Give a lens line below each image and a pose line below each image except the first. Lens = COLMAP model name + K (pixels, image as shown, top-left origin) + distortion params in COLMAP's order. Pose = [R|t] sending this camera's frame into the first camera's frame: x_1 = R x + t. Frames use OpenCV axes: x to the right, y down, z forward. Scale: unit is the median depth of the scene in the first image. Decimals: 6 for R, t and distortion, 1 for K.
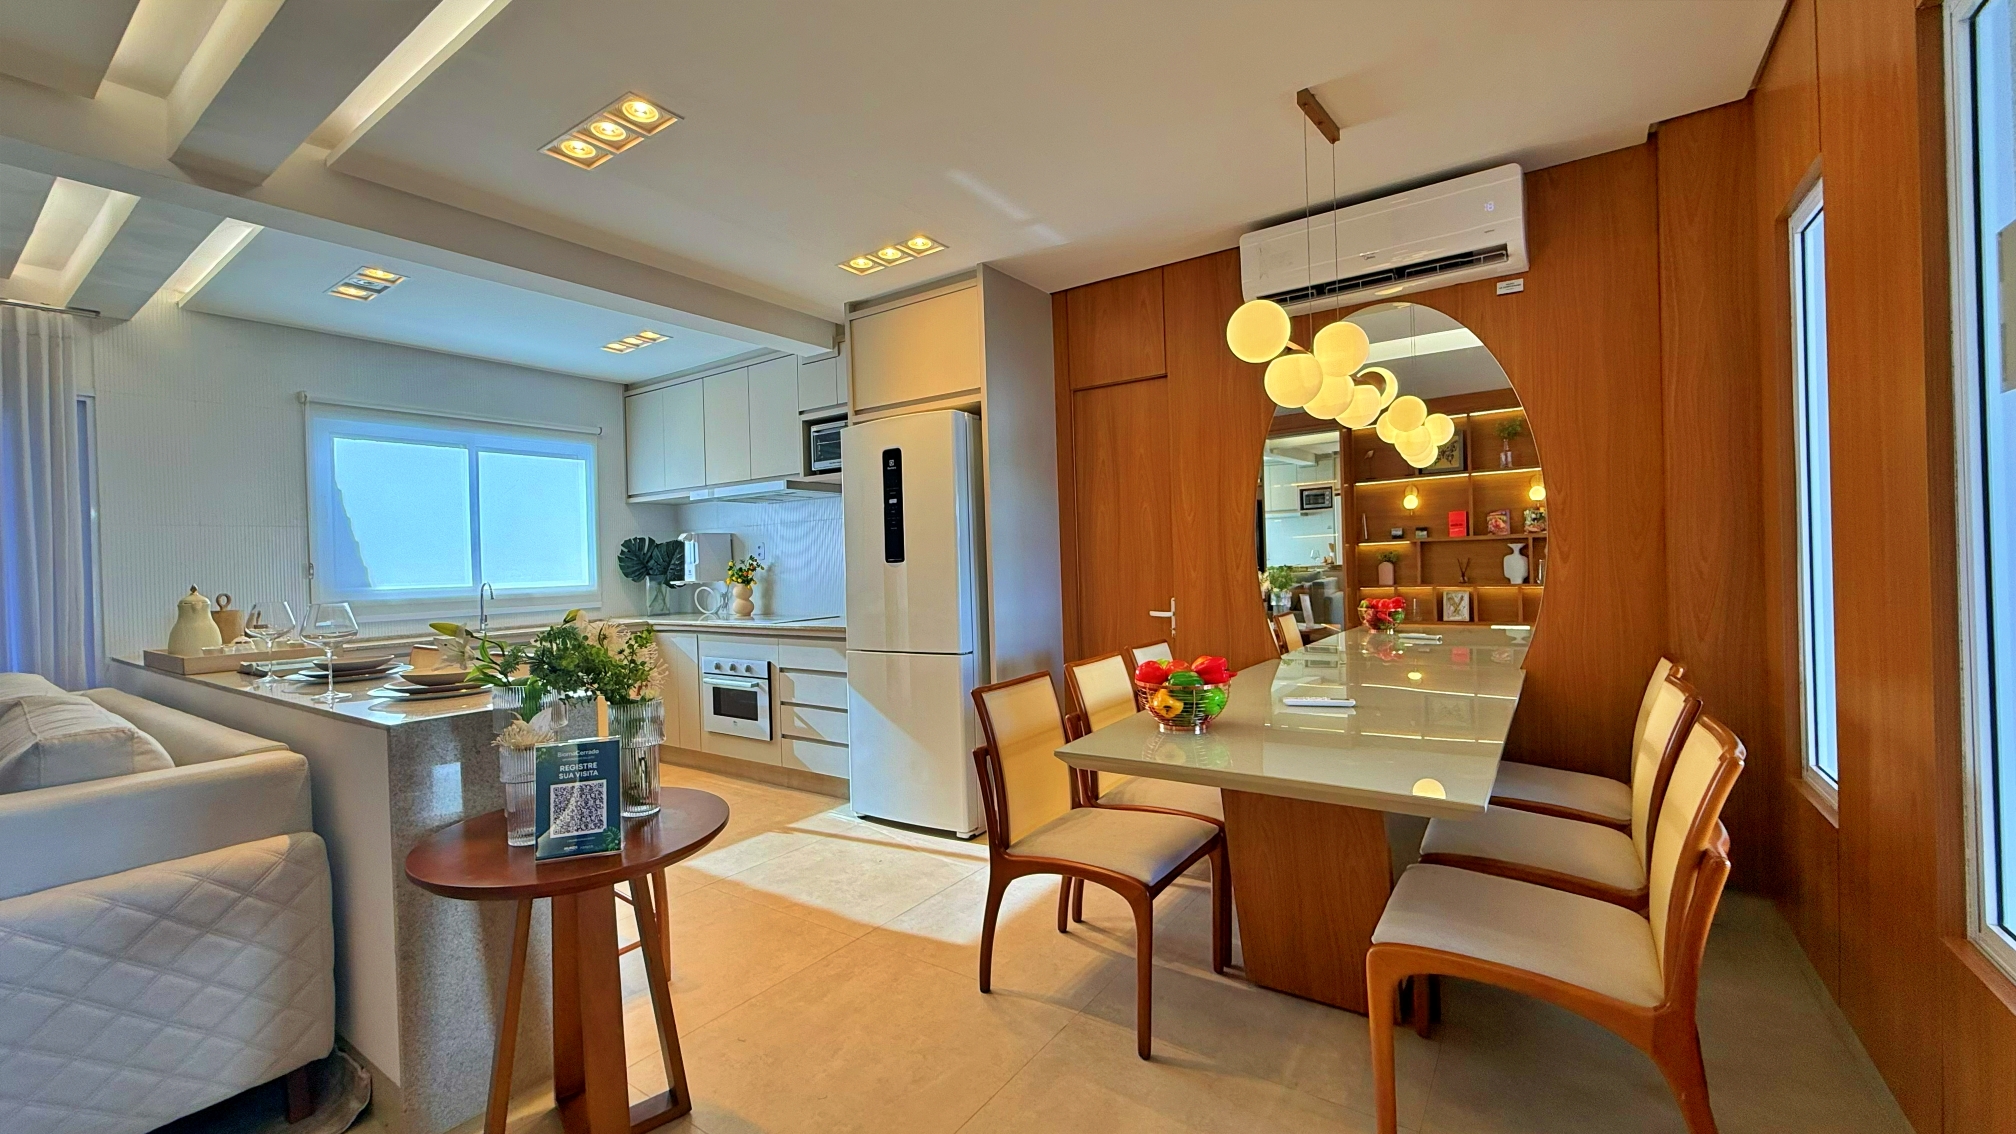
lens RADIAL K [[804.4, 0, 999.8], [0, 804.4, 564.9], [0, 0, 1]] dist [0.000670, -0.000730]
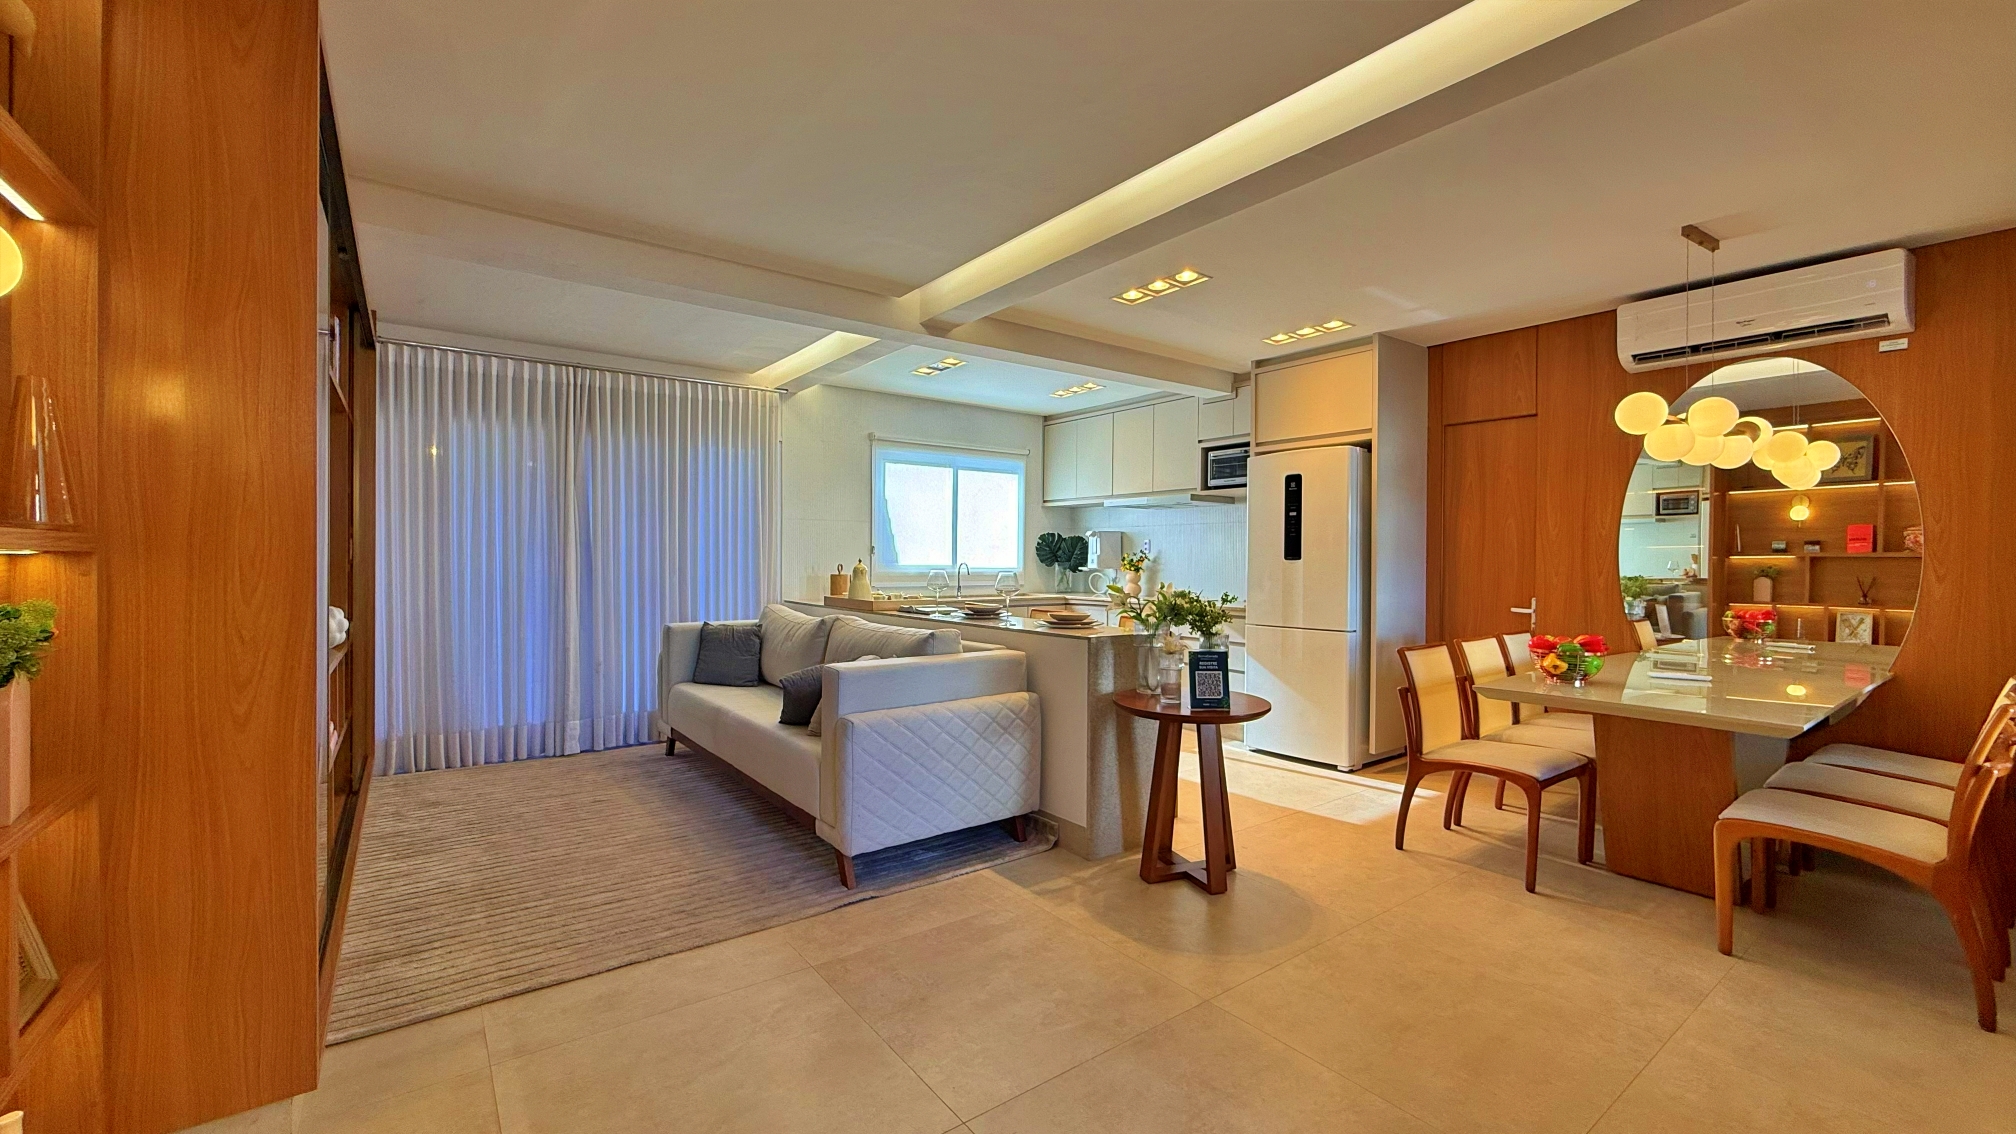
lens RADIAL K [[801.9, 0, 999.3], [0, 801.9, 566.4], [0, 0, 1]] dist [0.000061, -0.000689]
pose [[0.947952, 0.039638, -0.315936, -0.156592], [-0.036422, 0.999207, 0.016080, 0.003431], [0.316322, -0.003736, 0.948644, -0.372939]]
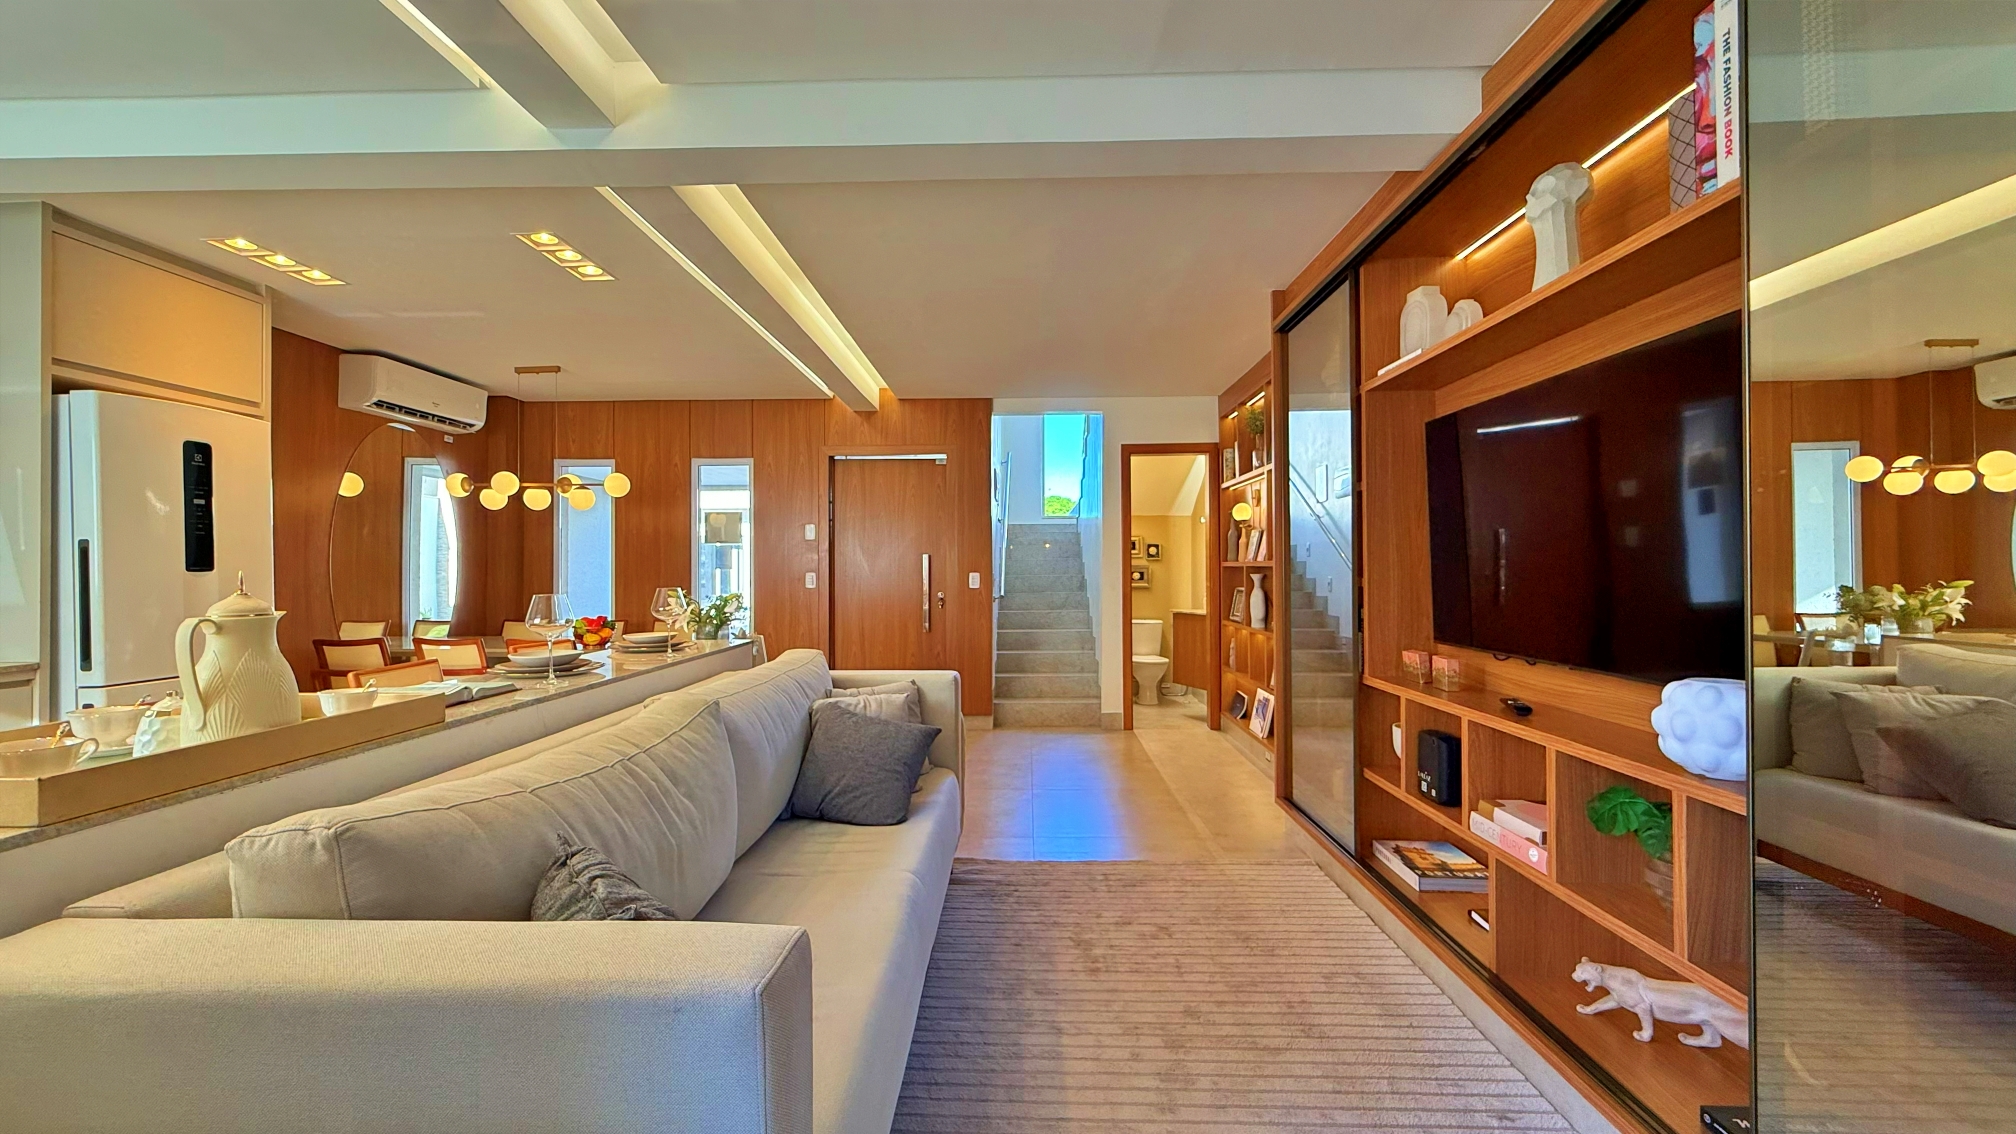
lens RADIAL K [[804.4, 0, 999.8], [0, 804.4, 564.9], [0, 0, 1]] dist [0.000670, -0.000730]
pose [[-0.545445, 0.036205, 0.837364, -1.228100], [0.024555, 0.999328, -0.027212, 0.031911], [-0.837787, 0.005719, -0.545968, 0.685569]]
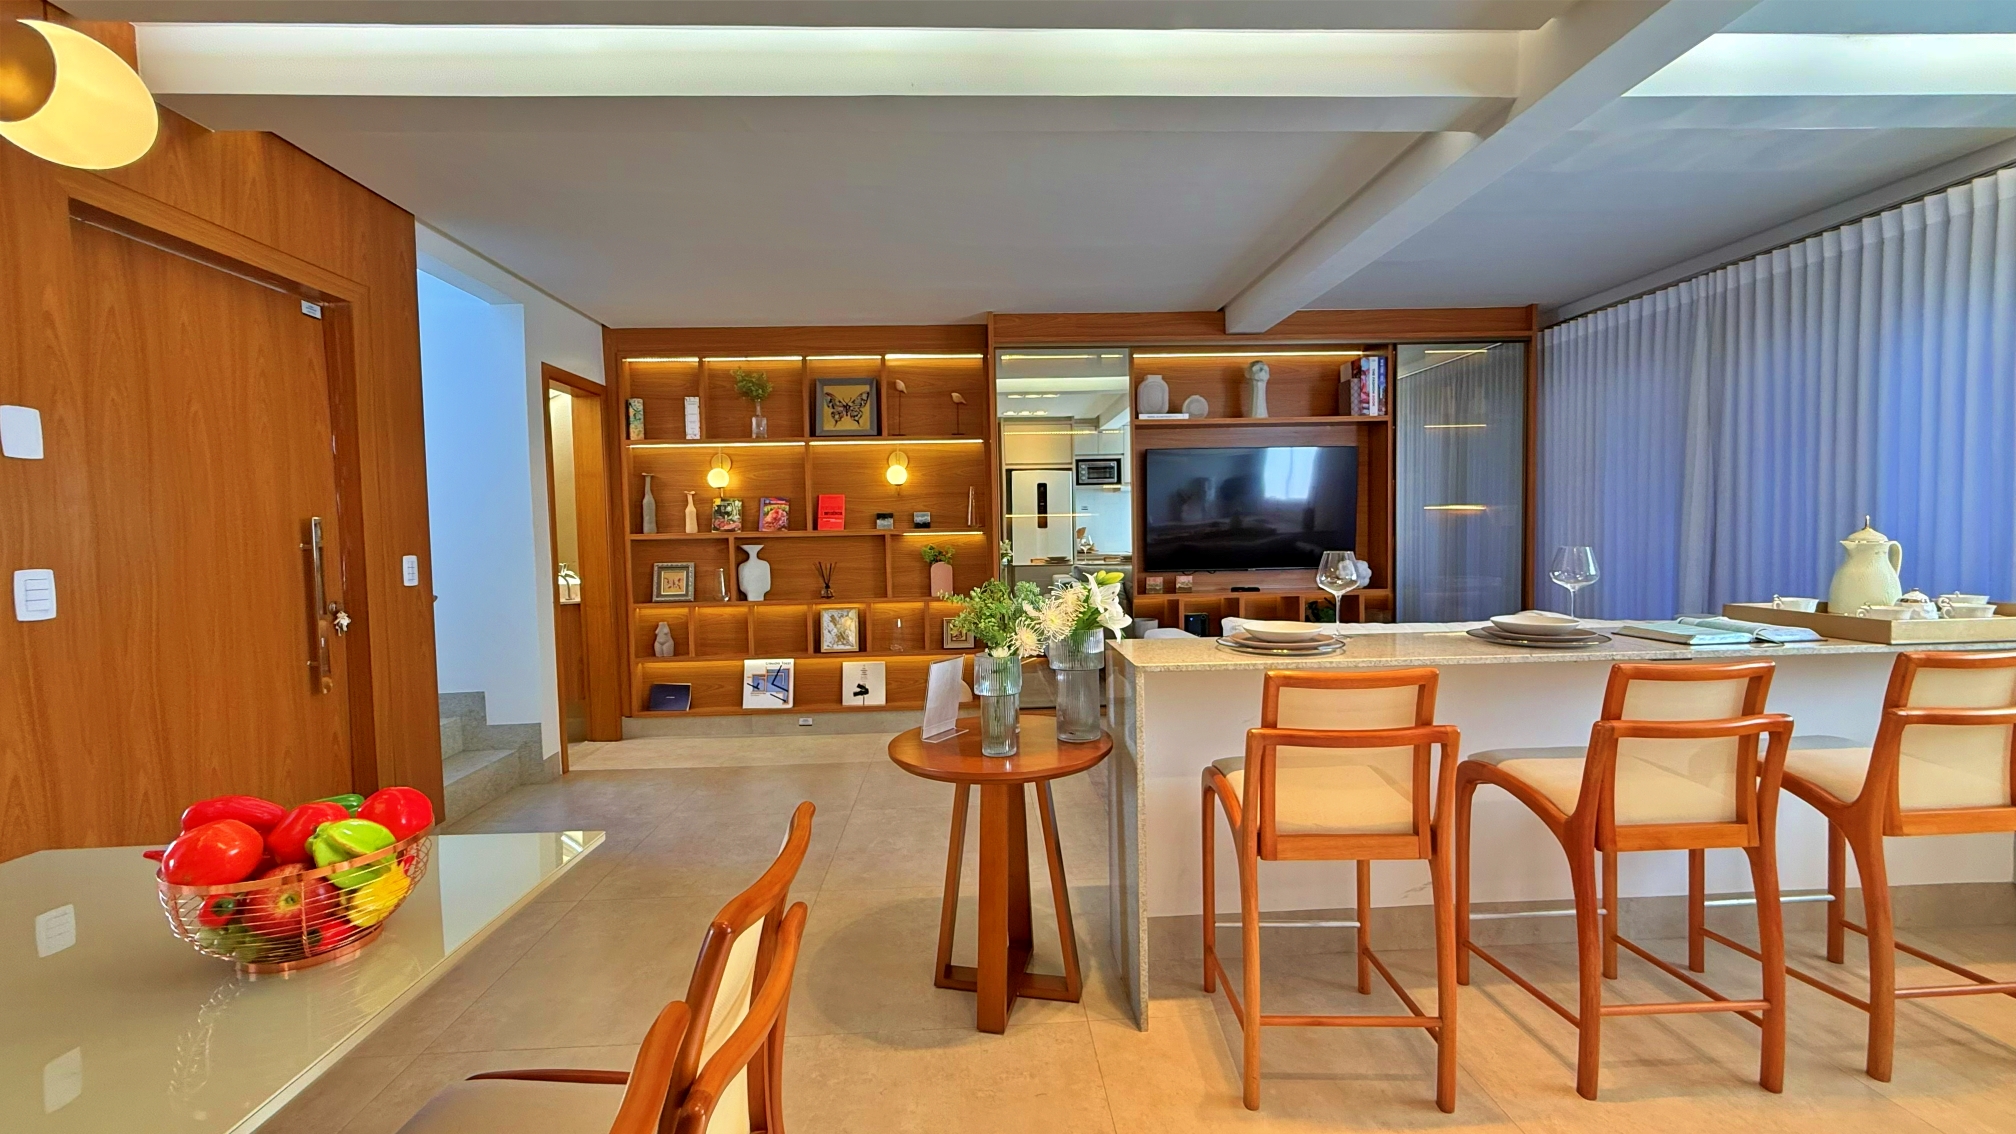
lens RADIAL K [[801.9, 0, 999.3], [0, 801.9, 566.4], [0, 0, 1]] dist [0.000061, -0.000689]
pose [[-0.795291, 0.074179, -0.601673, 0.083512], [0.041410, 0.996815, 0.068160, -0.014376], [0.604812, 0.029291, -0.795829, 0.851004]]
